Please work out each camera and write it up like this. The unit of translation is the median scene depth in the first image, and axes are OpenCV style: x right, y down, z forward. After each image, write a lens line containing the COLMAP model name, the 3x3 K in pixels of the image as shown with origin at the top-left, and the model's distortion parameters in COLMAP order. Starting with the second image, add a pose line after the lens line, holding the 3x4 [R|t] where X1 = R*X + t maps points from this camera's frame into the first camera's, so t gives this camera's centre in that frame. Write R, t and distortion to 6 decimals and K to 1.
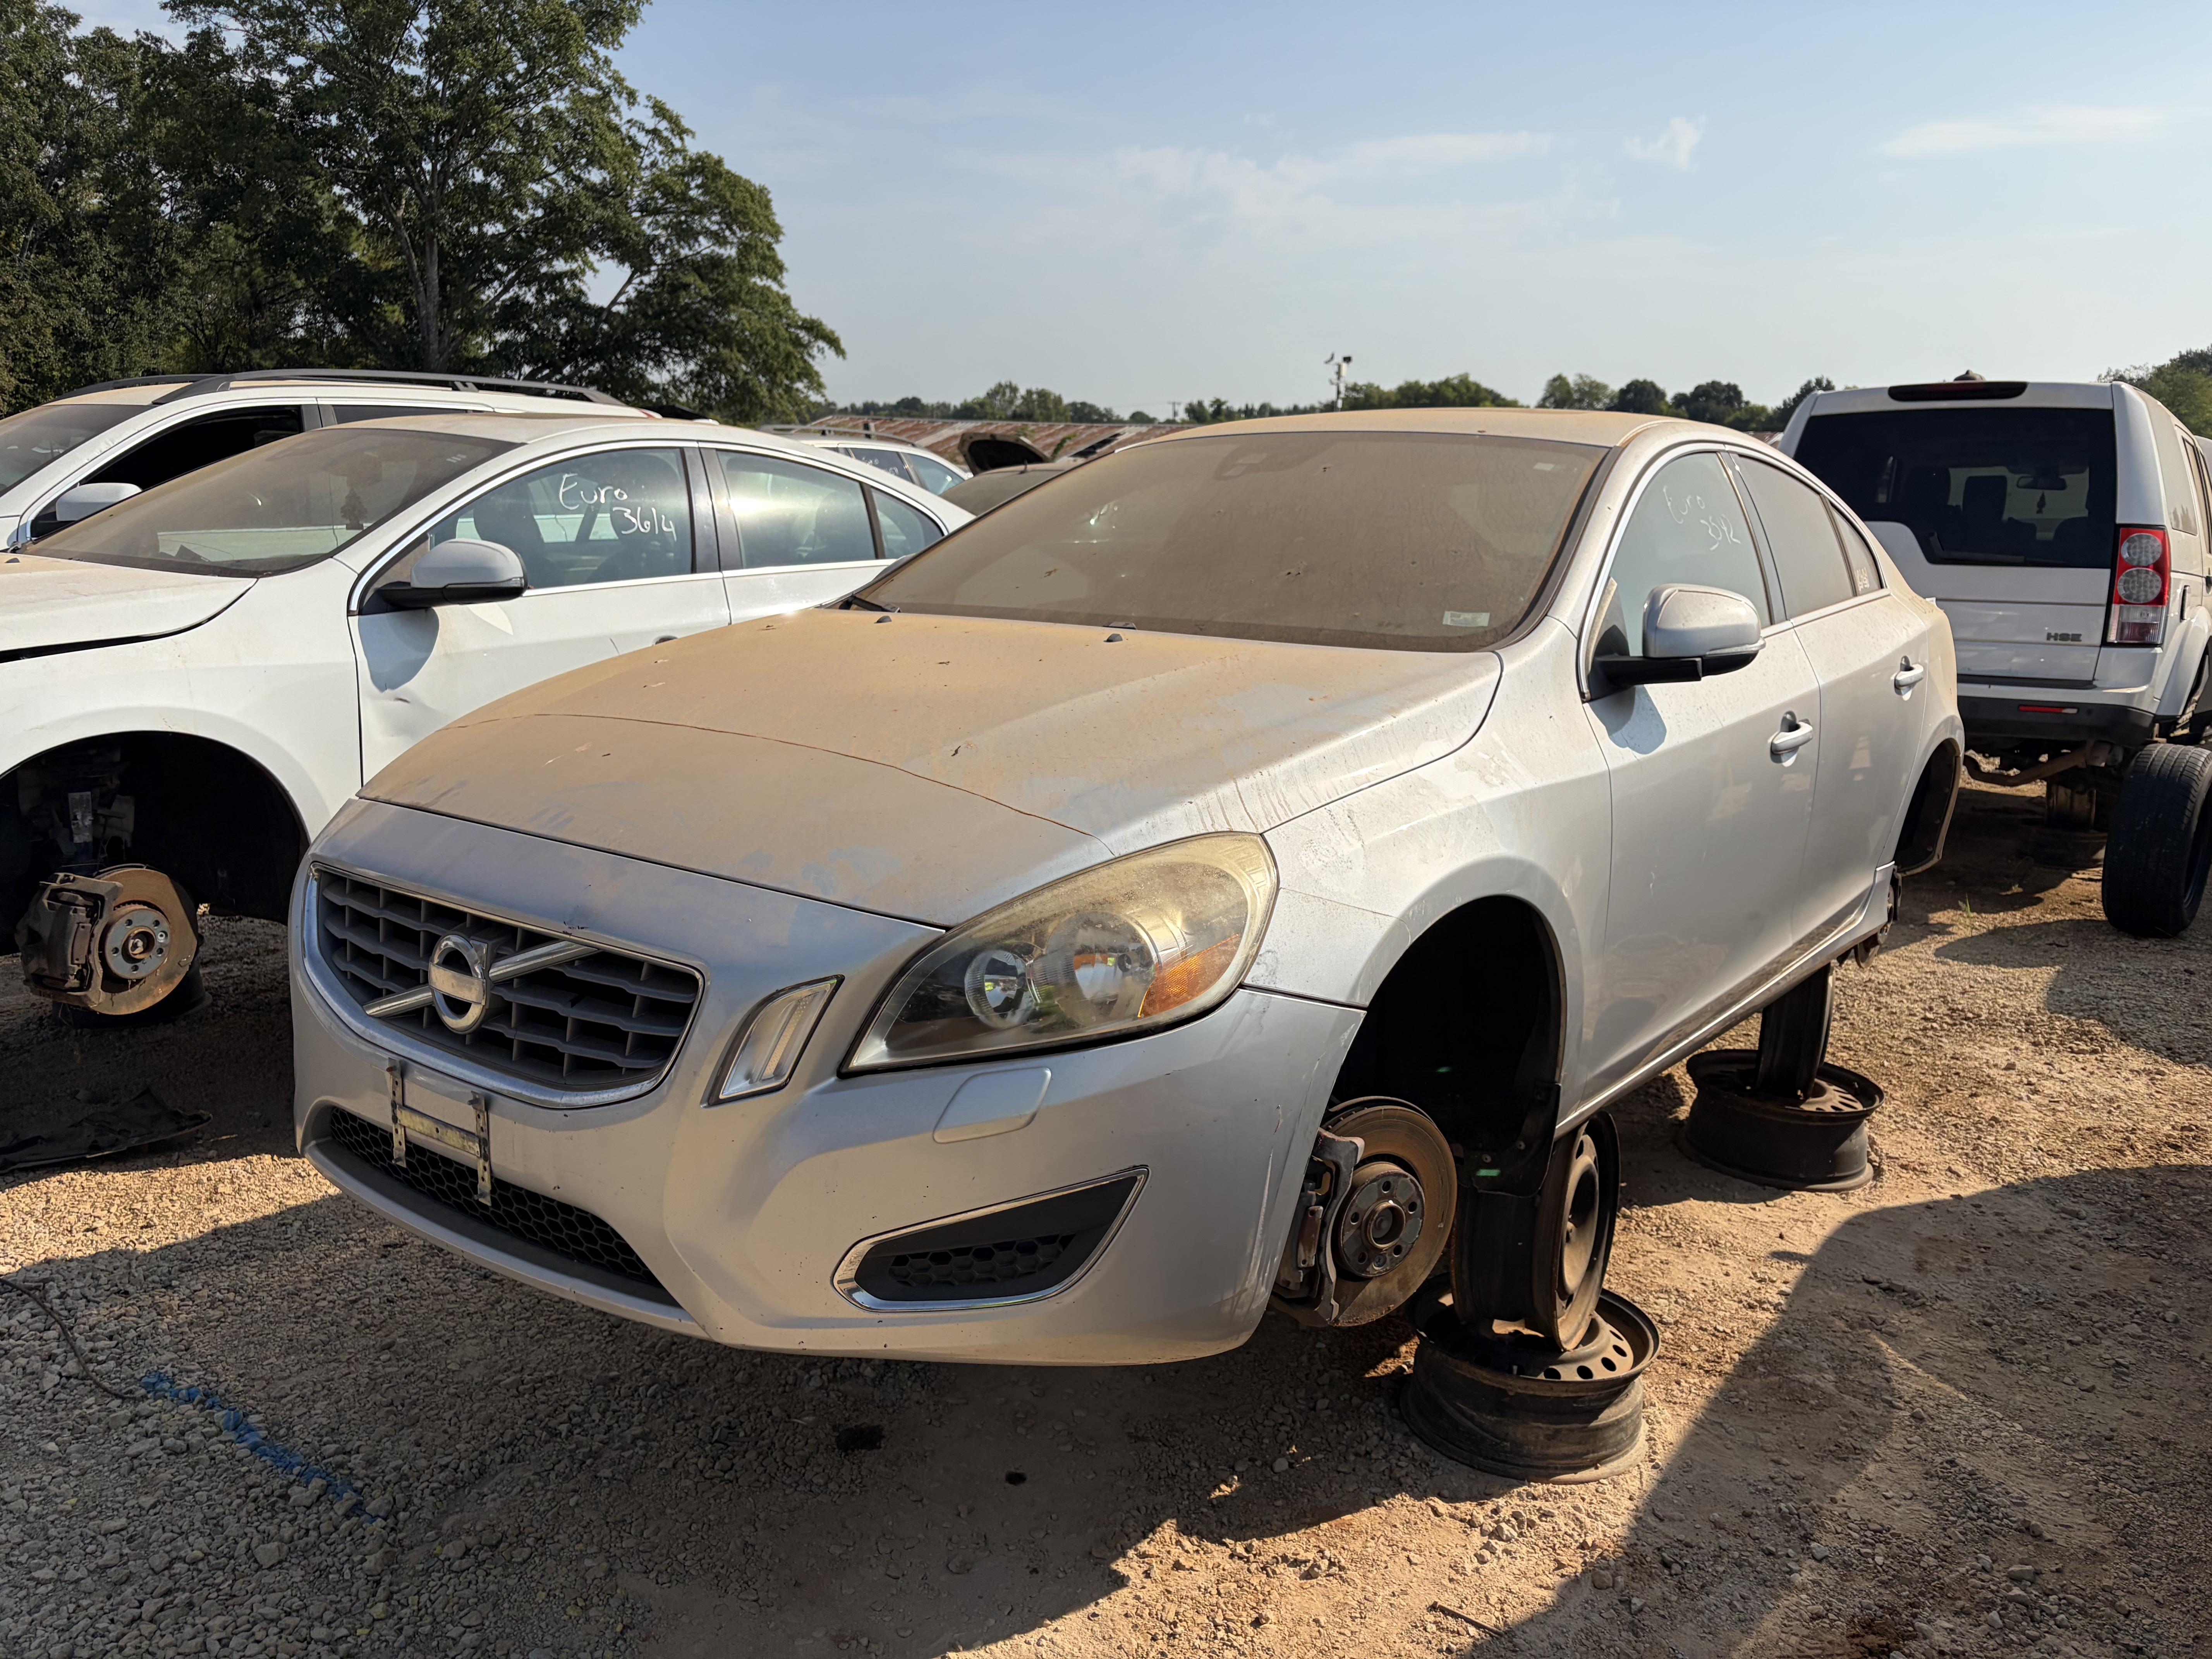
lens RADIAL K [[1478.5, 0, 1106.0], [0, 1478.5, 829.5], [0, 0, 1]] dist [0.020420, -0.032104]
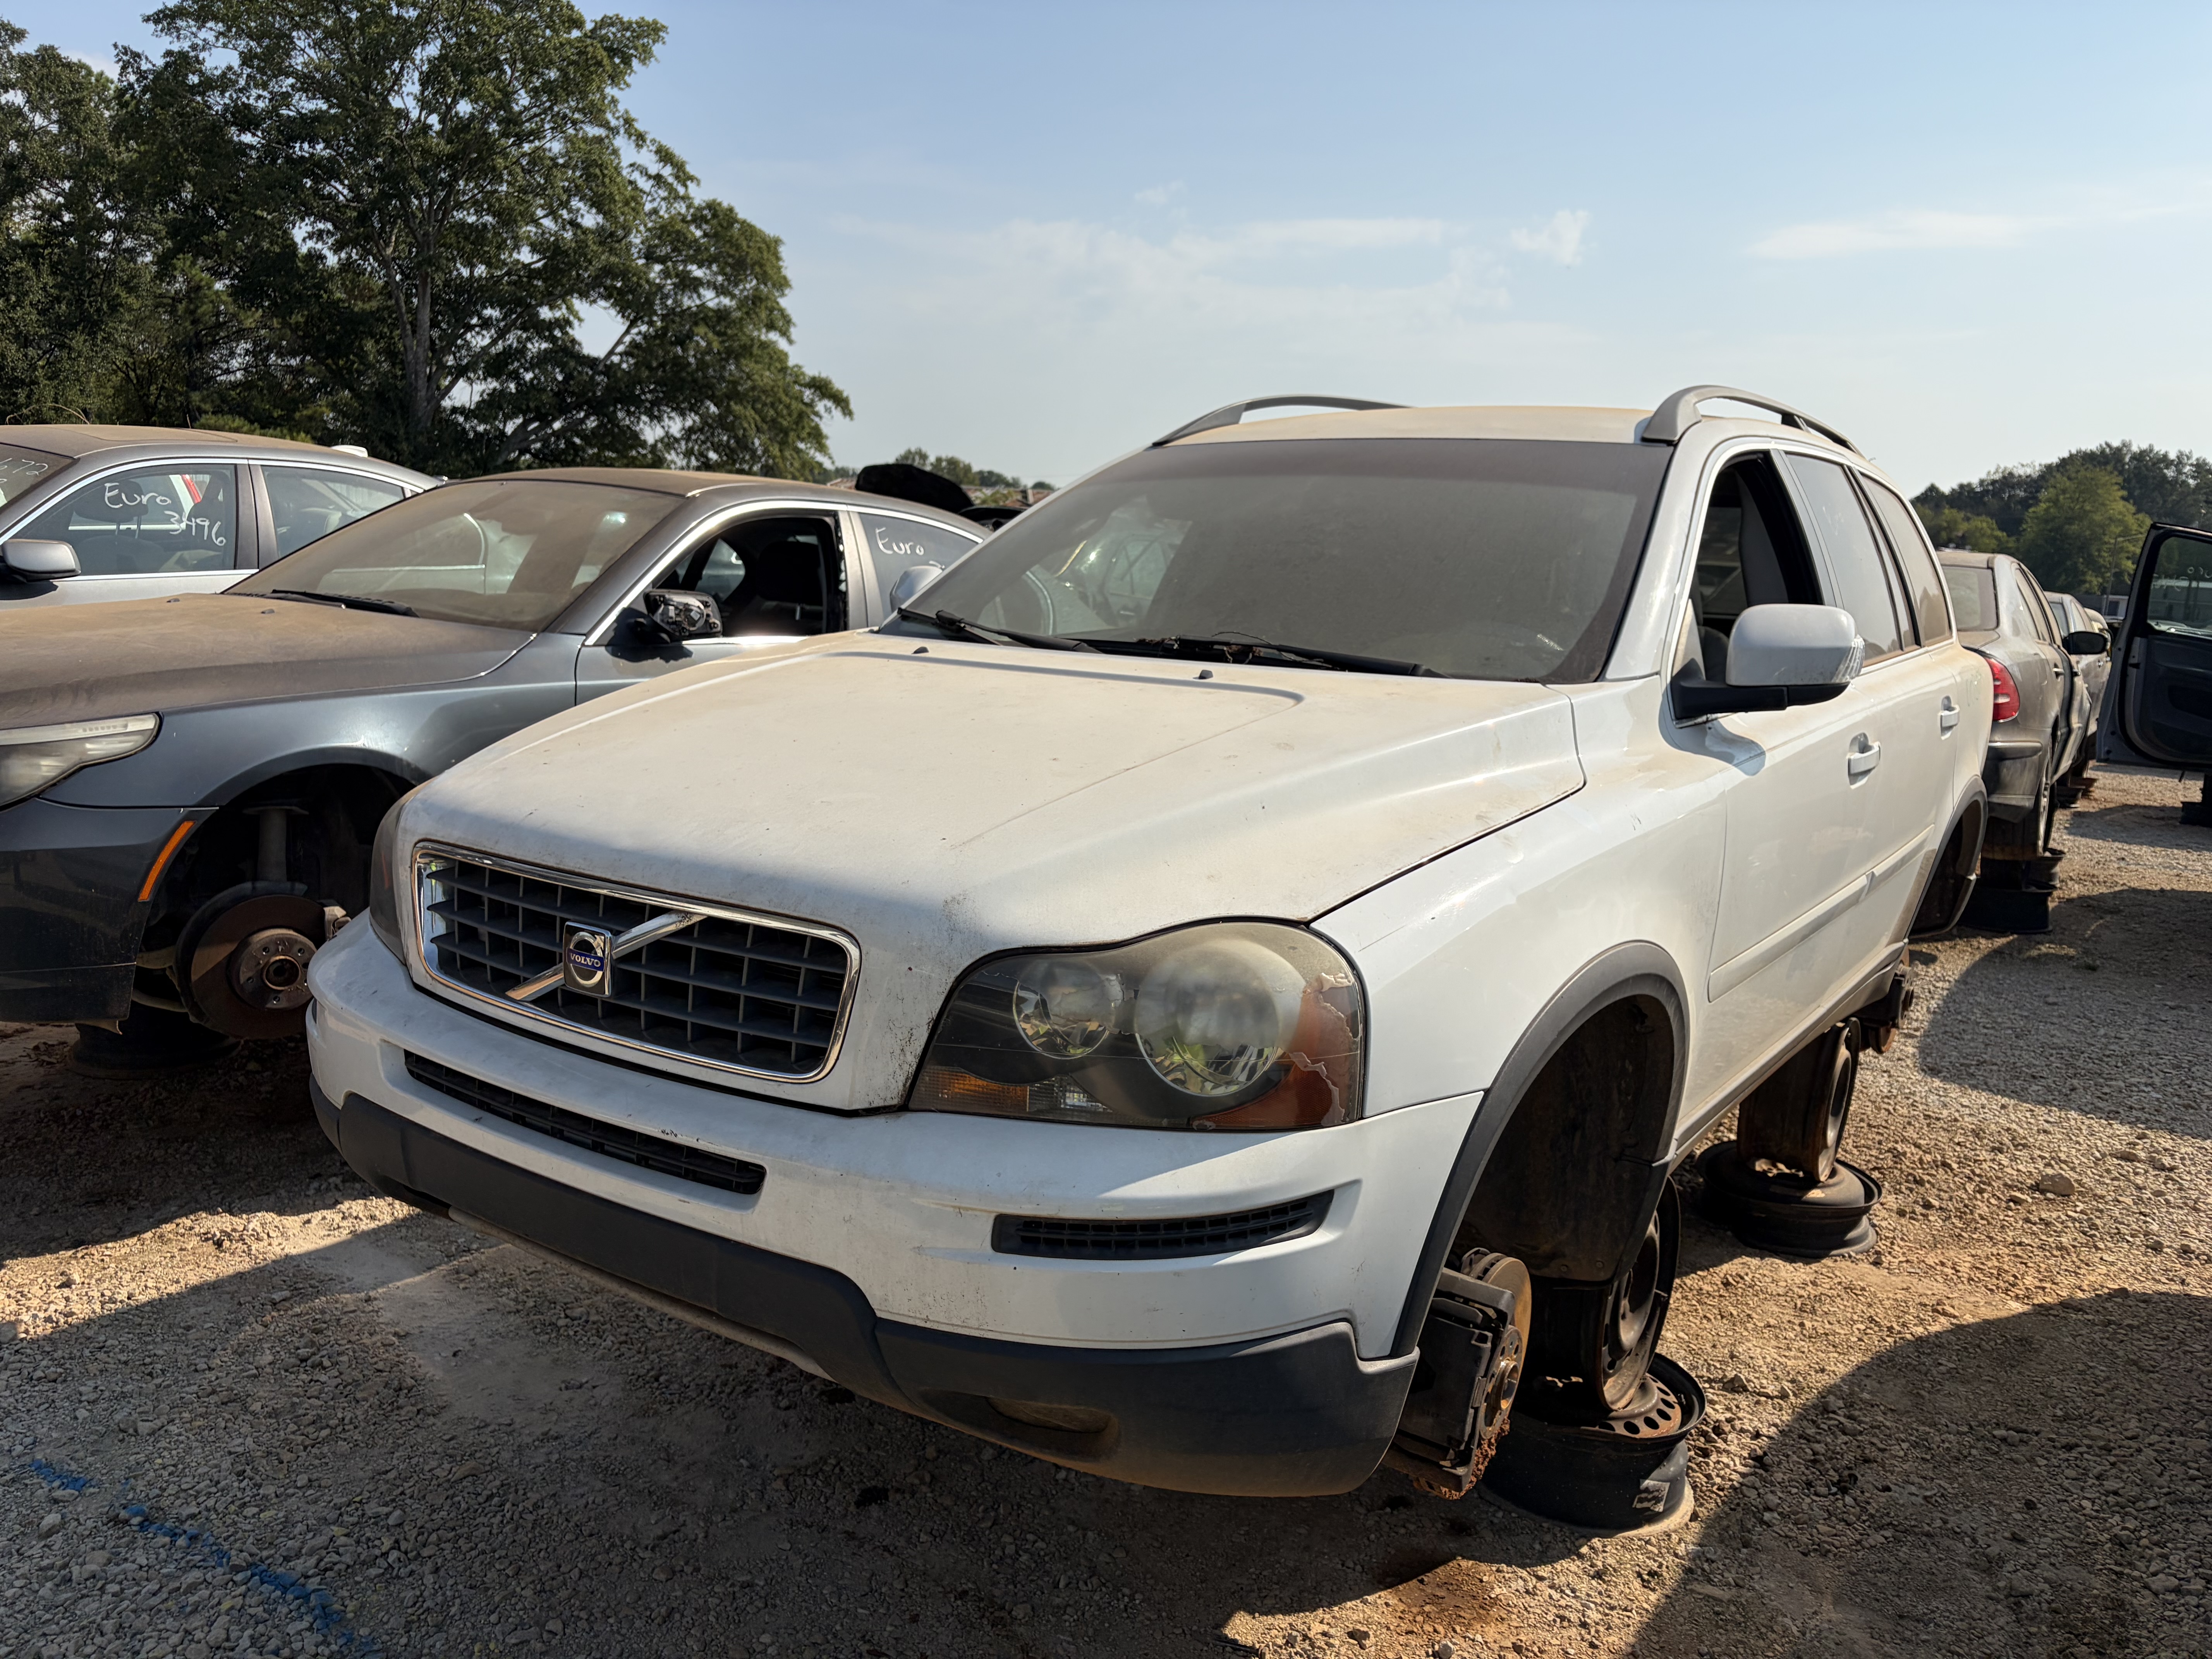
lens RADIAL K [[1488.4, 0, 1067.4], [0, 1488.4, 833.9], [0, 0, 1]] dist [0.013397, -0.028119]
pose [[0.998239, 0.013488, 0.057768, -0.092393], [-0.011009, 0.999013, -0.043024, -0.013731], [-0.058291, 0.042313, 0.997403, 0.053869]]
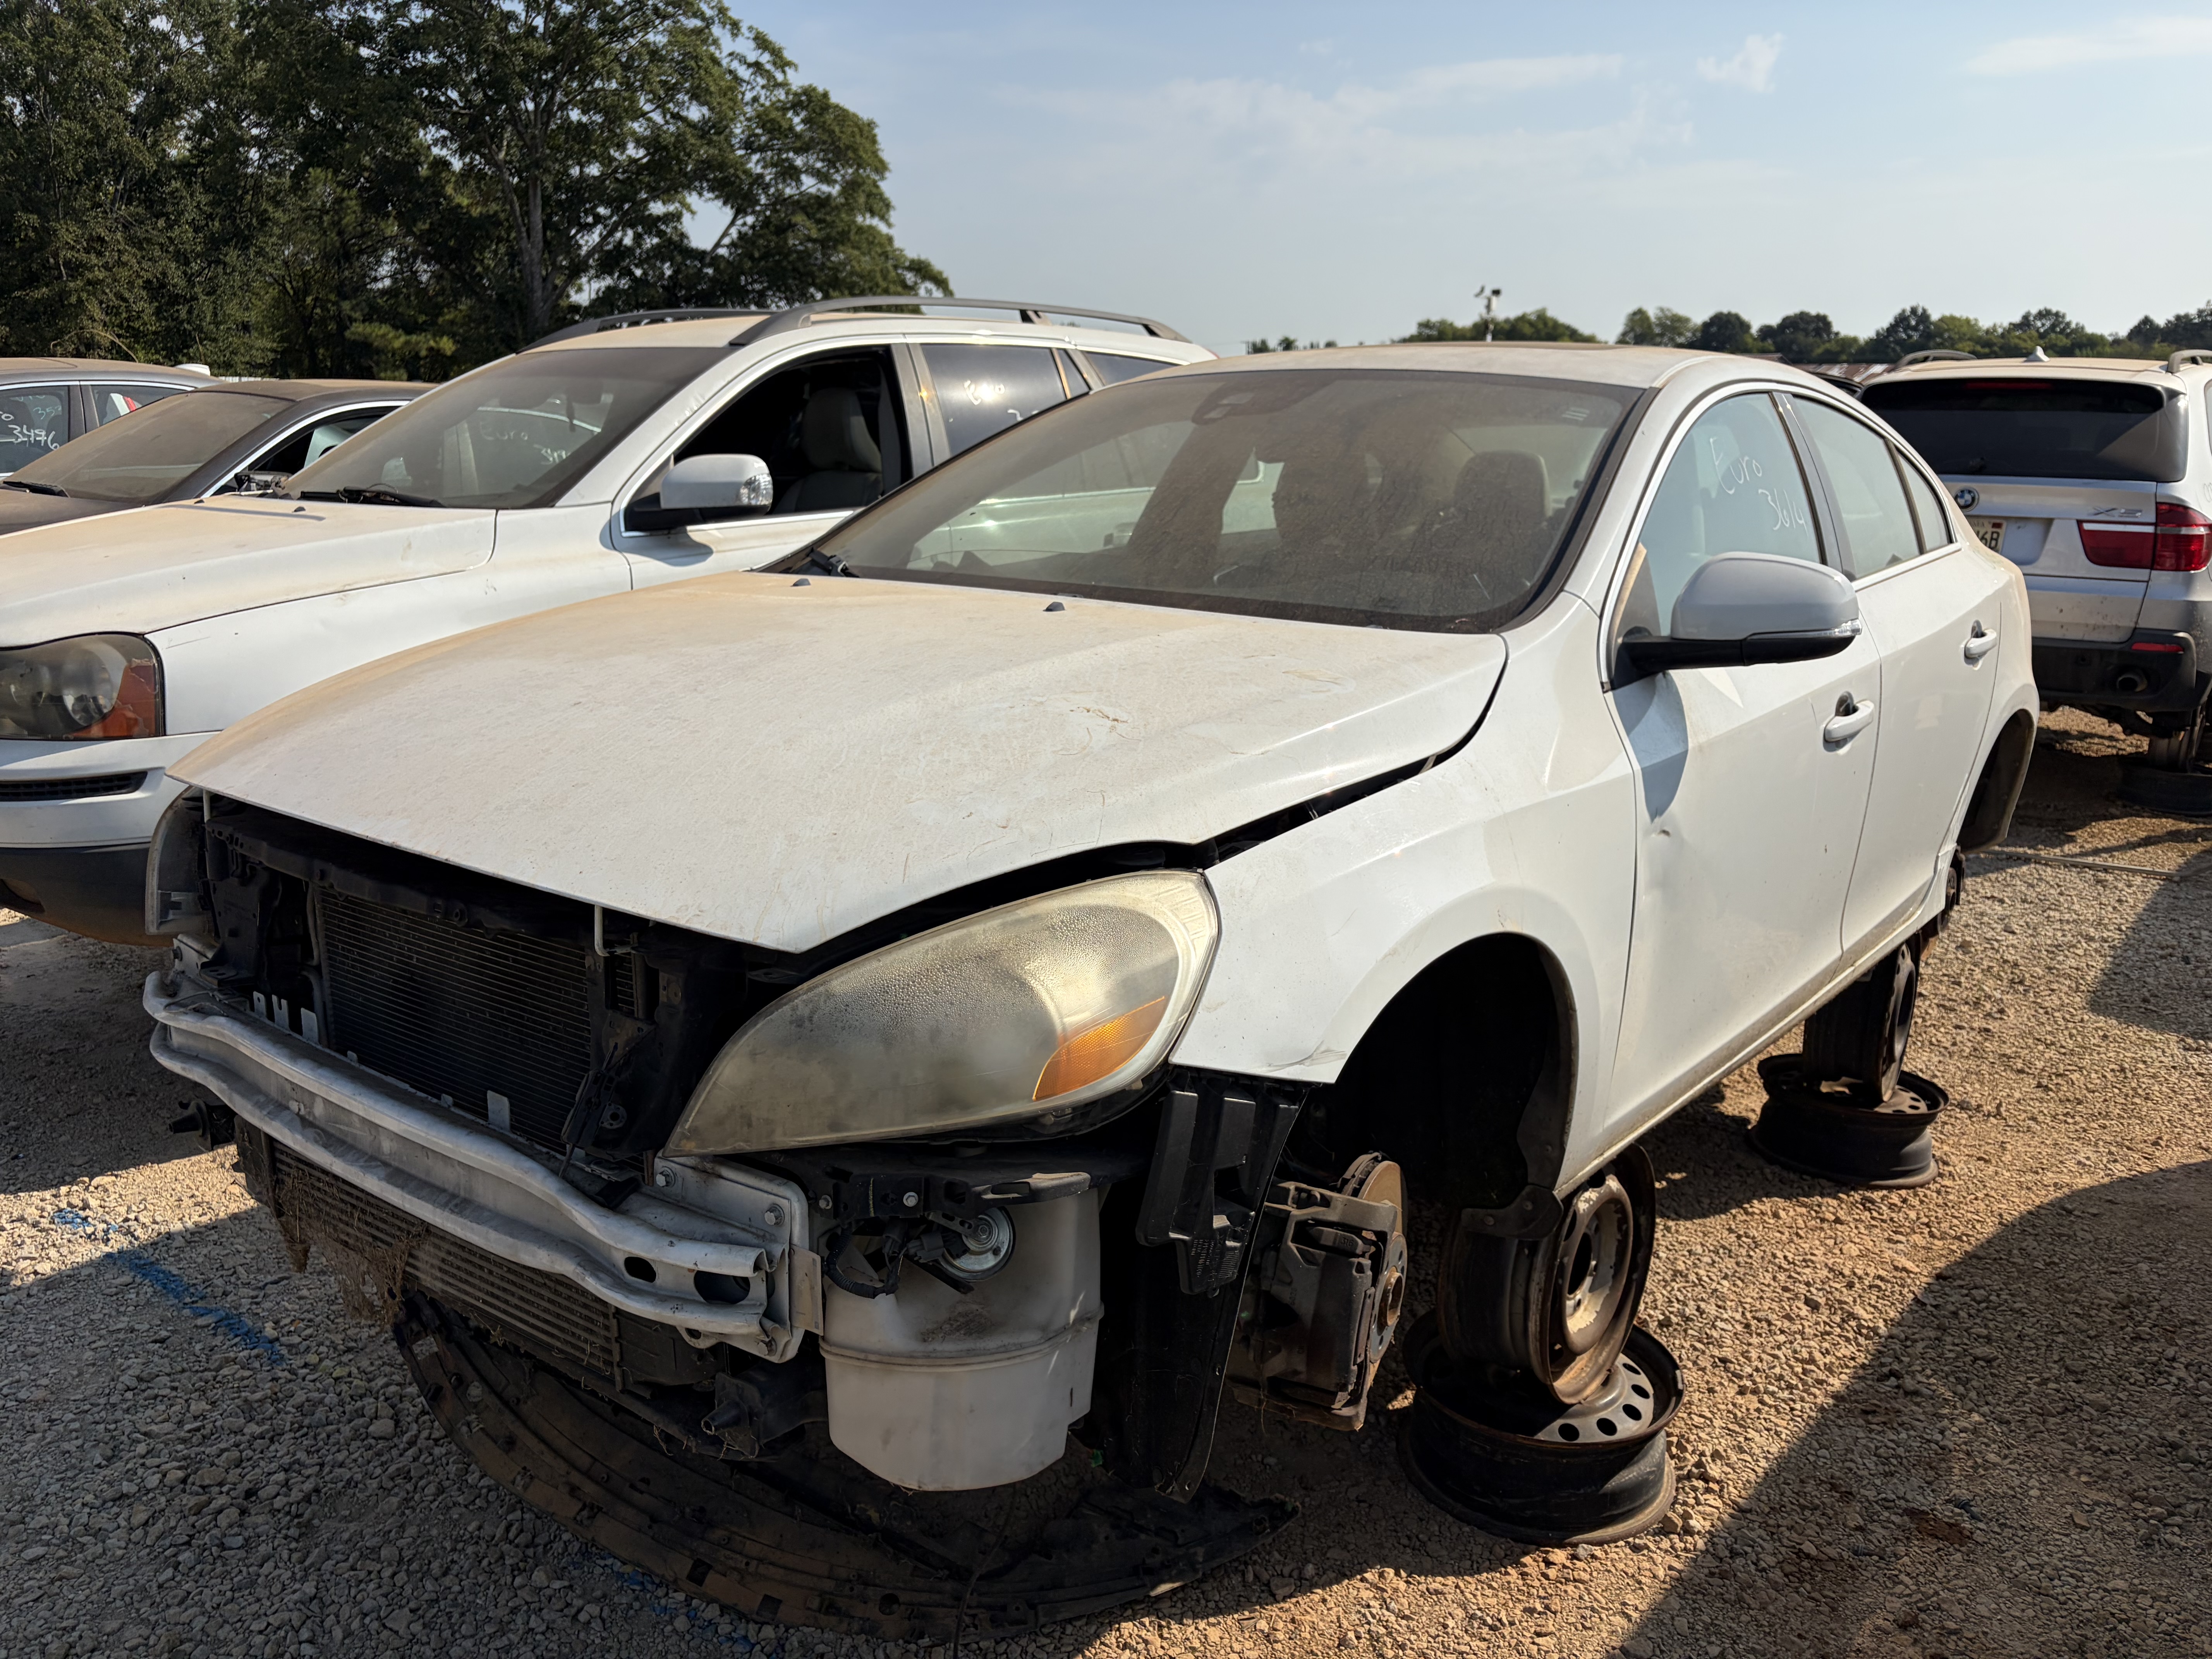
lens RADIAL K [[1478.5, 0, 1106.0], [0, 1478.5, 829.5], [0, 0, 1]] dist [0.020420, -0.032104]
pose [[0.999440, -0.003511, -0.033264, -0.047029], [0.004697, 0.999353, 0.035647, -0.007673], [0.033117, -0.035784, 0.998811, 0.028012]]
